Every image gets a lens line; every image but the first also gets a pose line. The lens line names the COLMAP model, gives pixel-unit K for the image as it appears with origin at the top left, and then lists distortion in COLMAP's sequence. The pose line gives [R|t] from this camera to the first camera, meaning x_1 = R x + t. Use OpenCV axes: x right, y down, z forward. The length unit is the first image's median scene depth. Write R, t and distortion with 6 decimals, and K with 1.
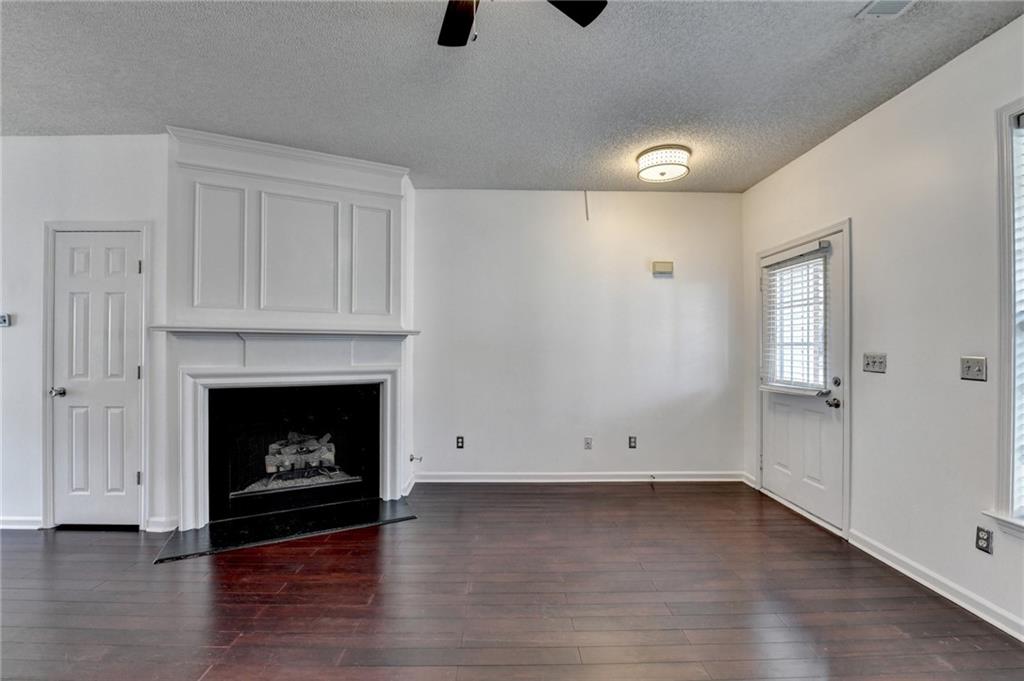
lens RADIAL K [[475.4, 0, 555.2], [0, 475.4, 341.9], [0, 0, 1]] dist [-0.013580, -0.003712]
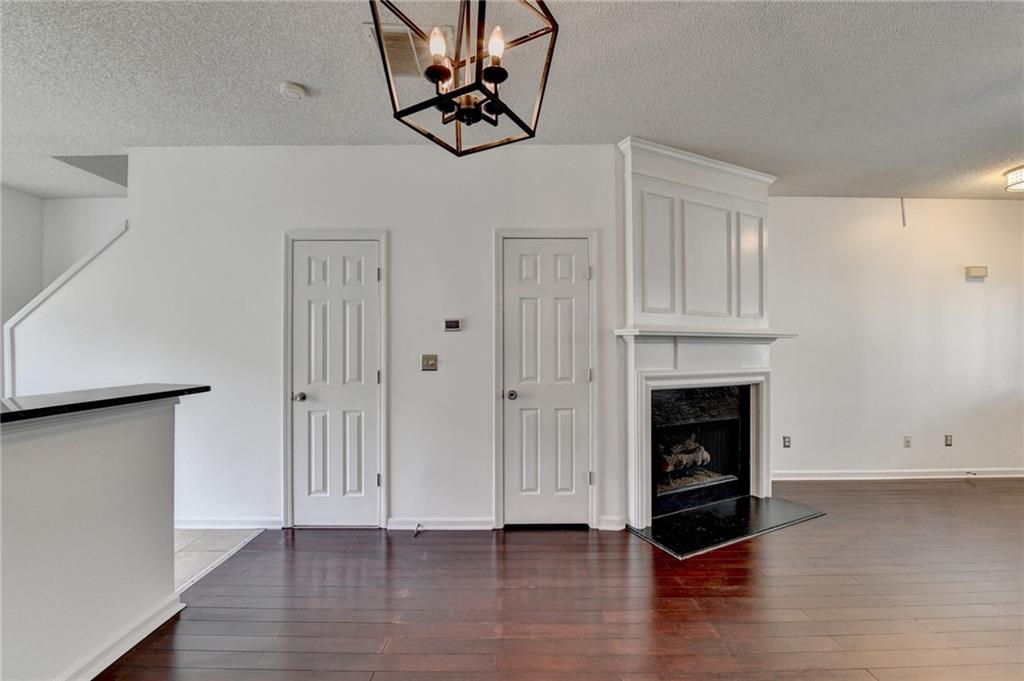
lens RADIAL K [[457.2, 0, 510.0], [0, 457.2, 344.8], [0, 0, 1]] dist [-0.013575, -0.000603]
pose [[0.999791, -0.006133, -0.019480, -0.988872], [0.006041, 0.999970, -0.004783, 0.002094], [0.019508, 0.004665, 0.999799, -0.006293]]
